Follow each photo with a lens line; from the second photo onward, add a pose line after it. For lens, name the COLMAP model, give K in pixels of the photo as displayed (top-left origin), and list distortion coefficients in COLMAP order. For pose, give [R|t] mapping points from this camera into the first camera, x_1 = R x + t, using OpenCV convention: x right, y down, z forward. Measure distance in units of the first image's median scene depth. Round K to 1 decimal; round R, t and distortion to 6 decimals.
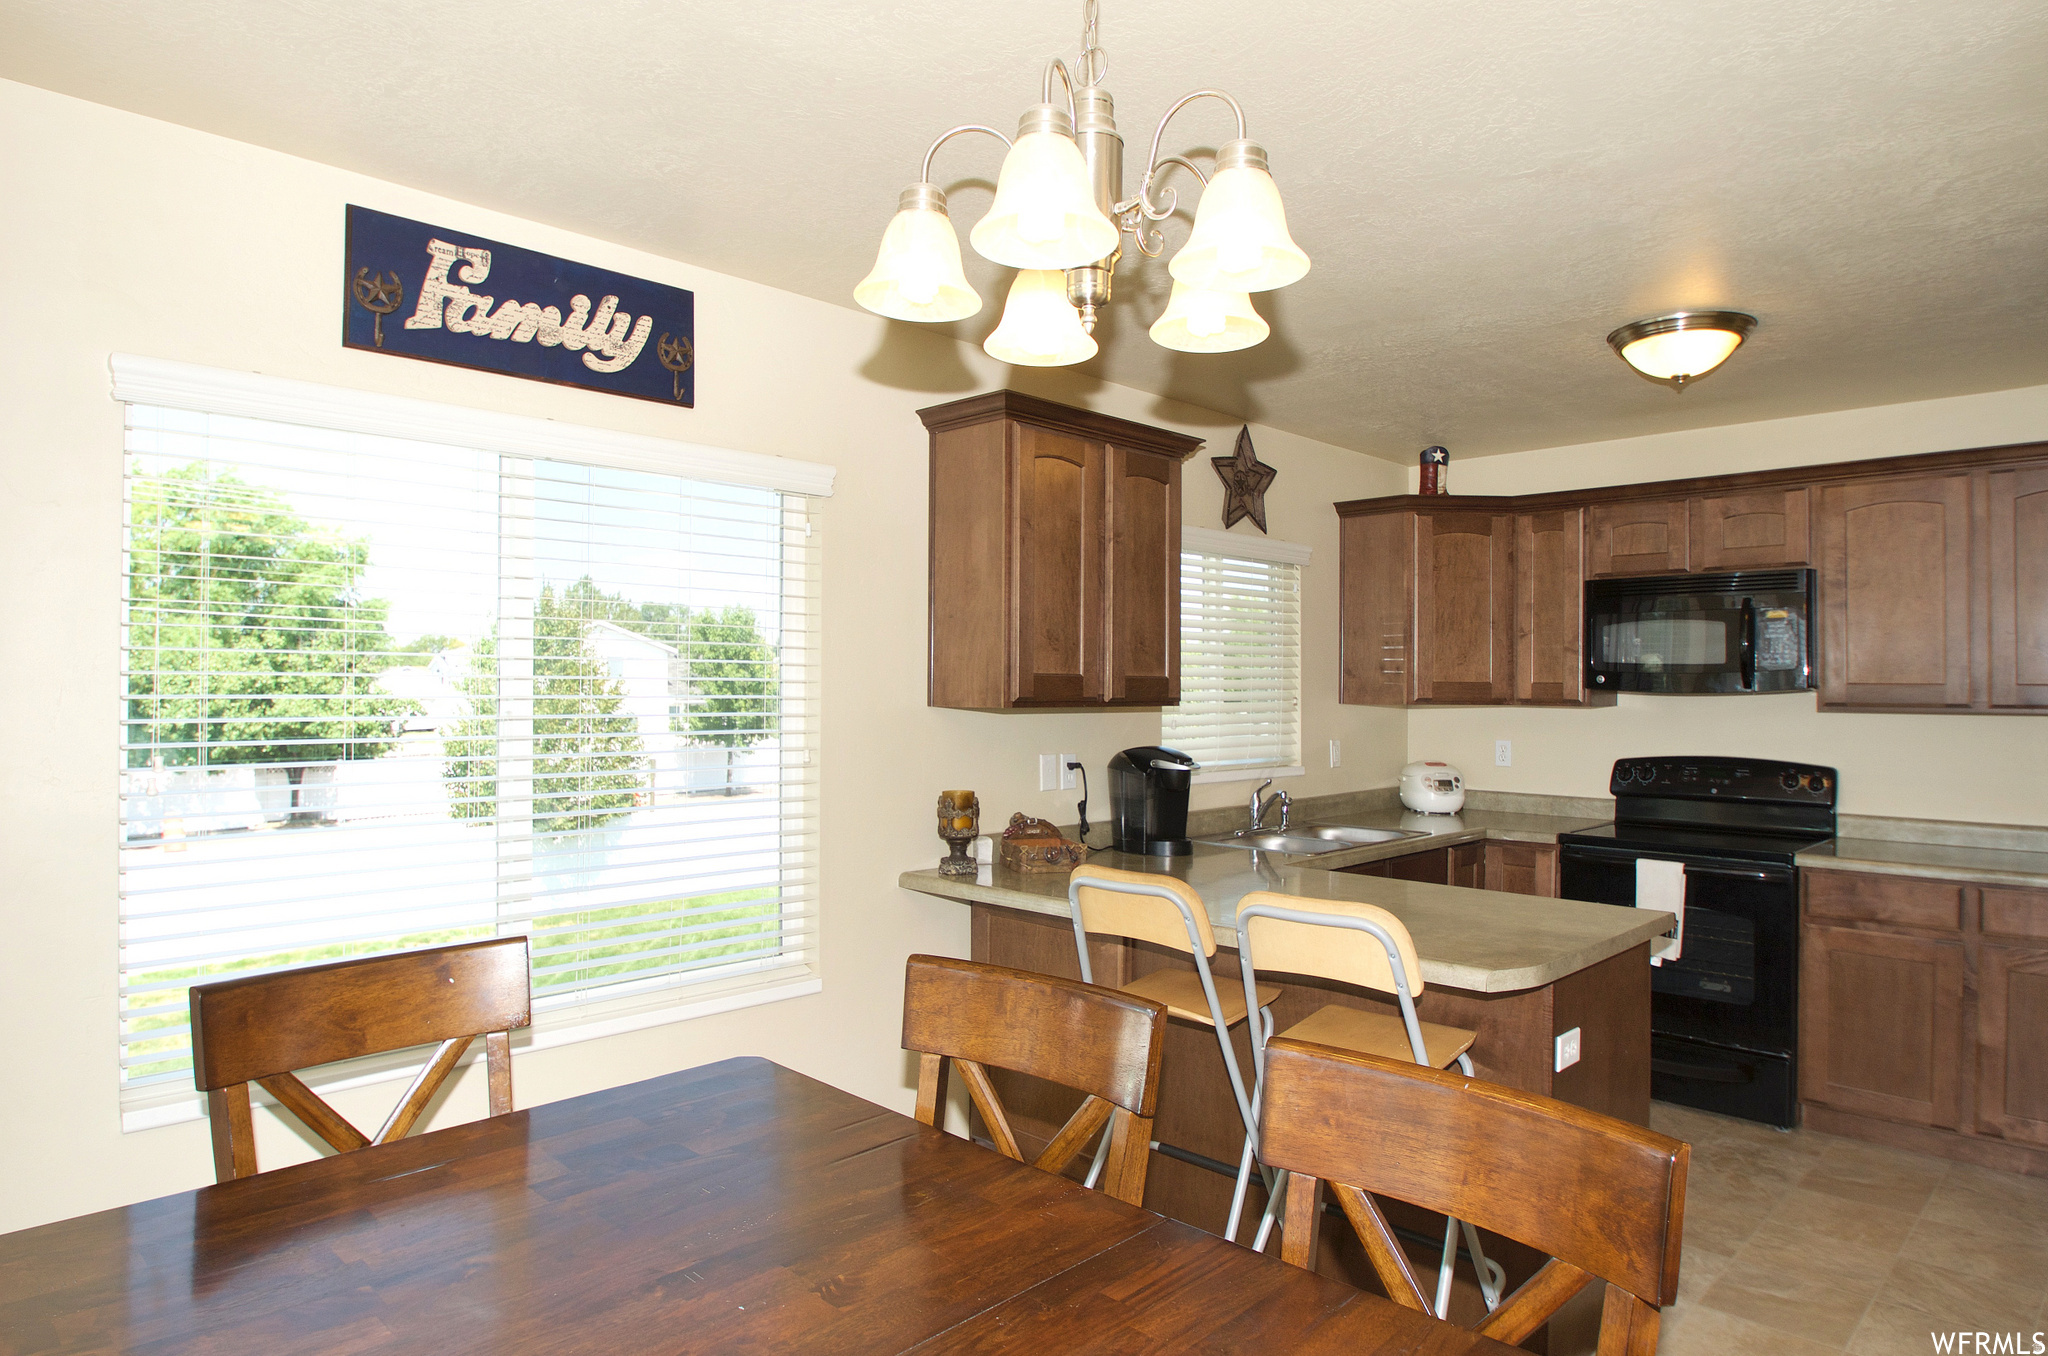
lens RADIAL K [[1210.0, 0, 1052.7], [0, 1210.0, 672.4], [0, 0, 1]] dist [-0.024879, 0.000317]
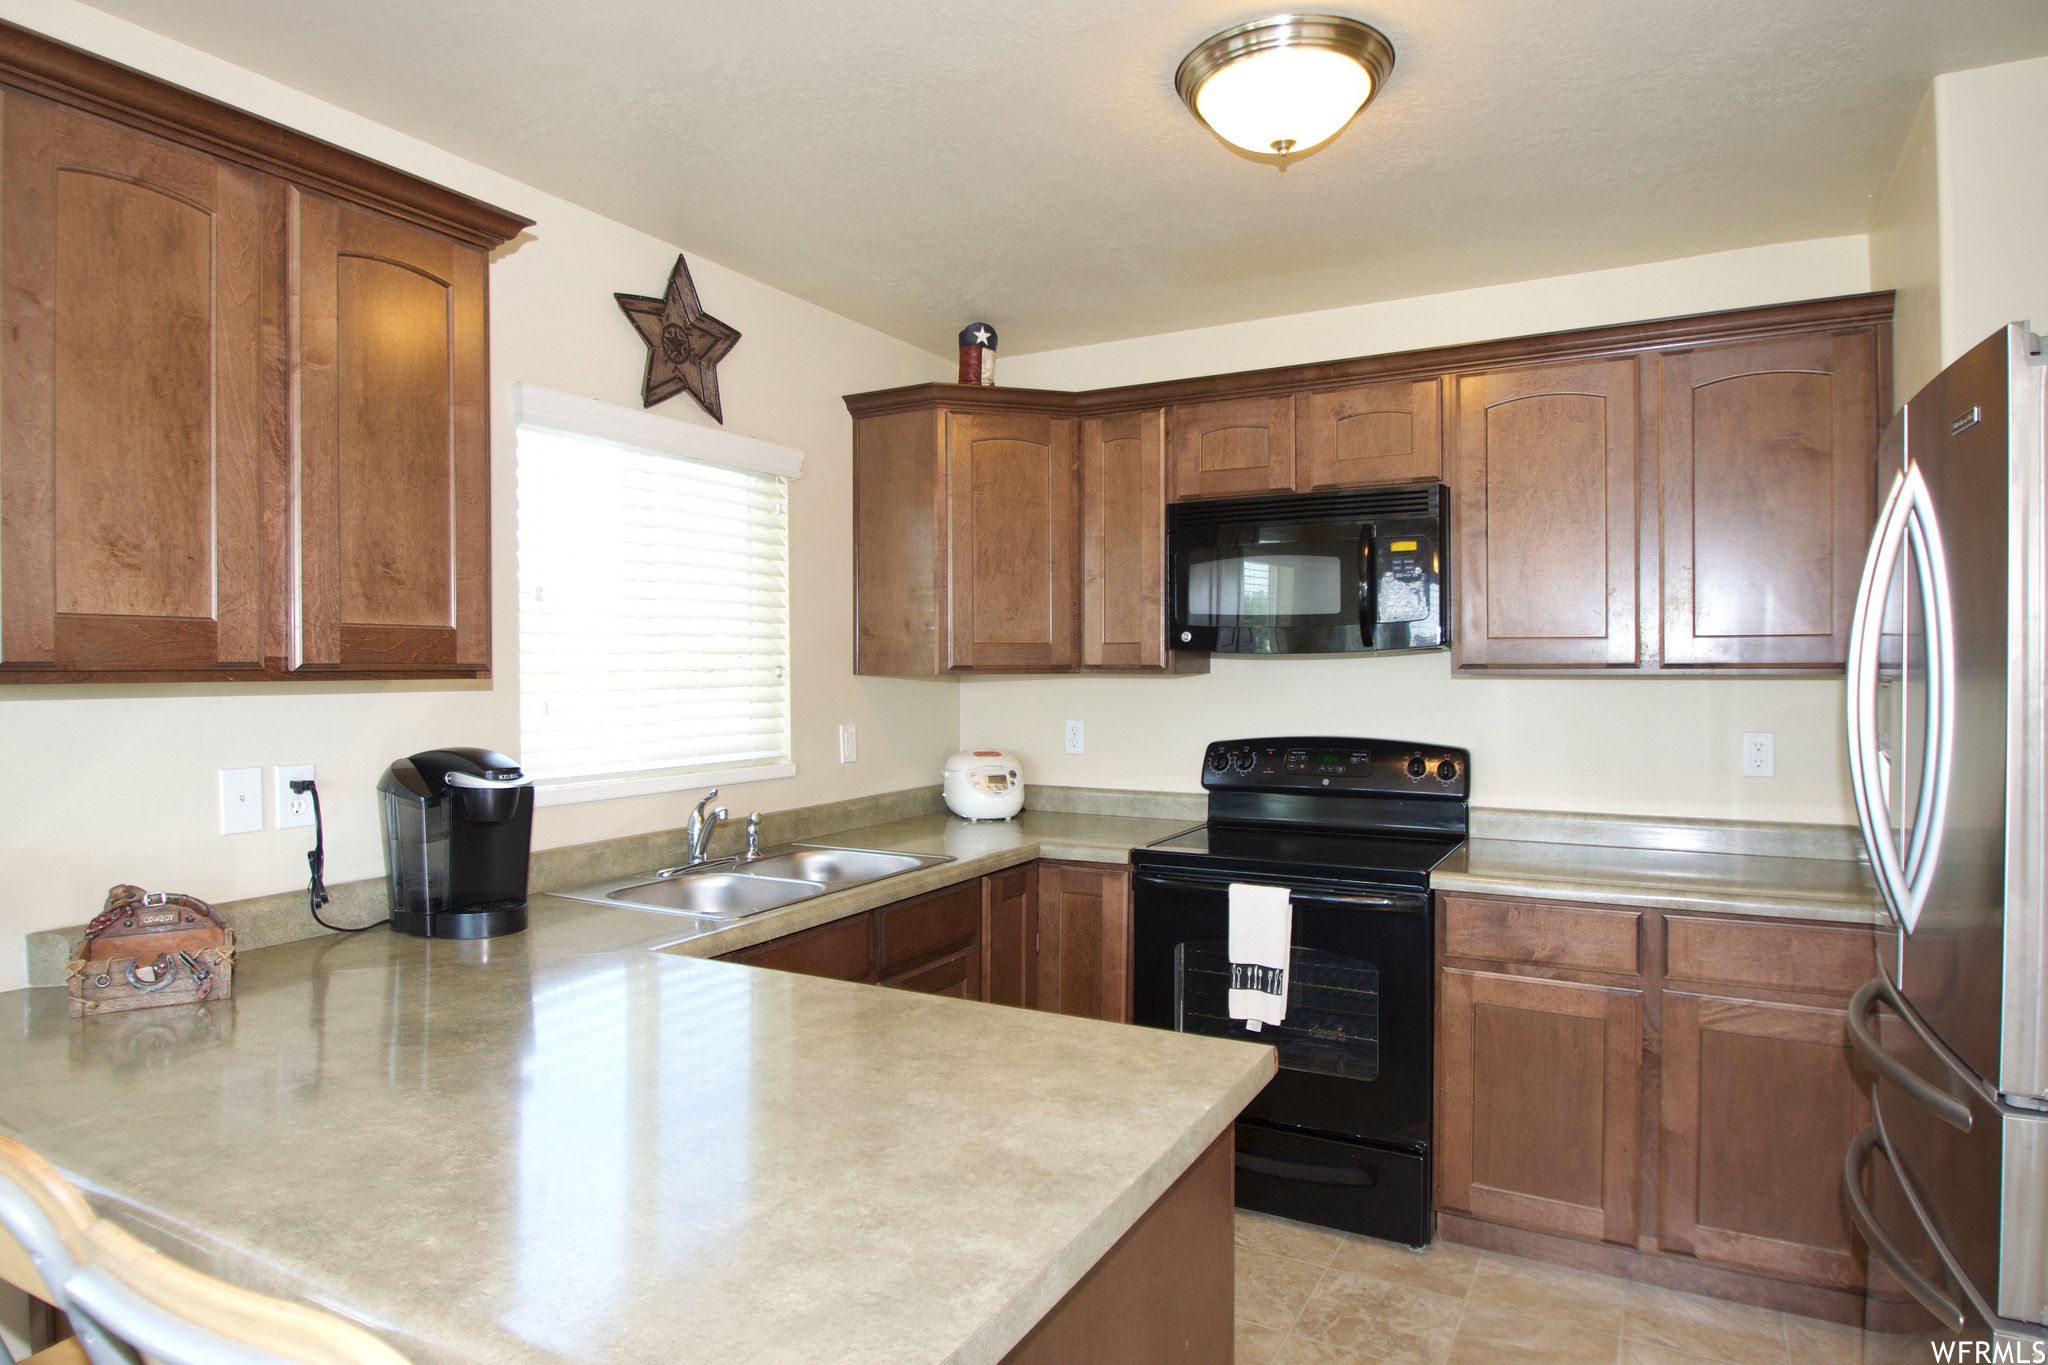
lens RADIAL K [[1170.0, 0, 1030.4], [0, 1170.0, 677.3], [0, 0, 1]] dist [-0.020949, -0.001231]
pose [[0.964877, -0.012570, 0.262400, 0.205175], [0.007040, 0.999733, 0.022005, 0.016676], [-0.262607, -0.019385, 0.964708, 0.389556]]
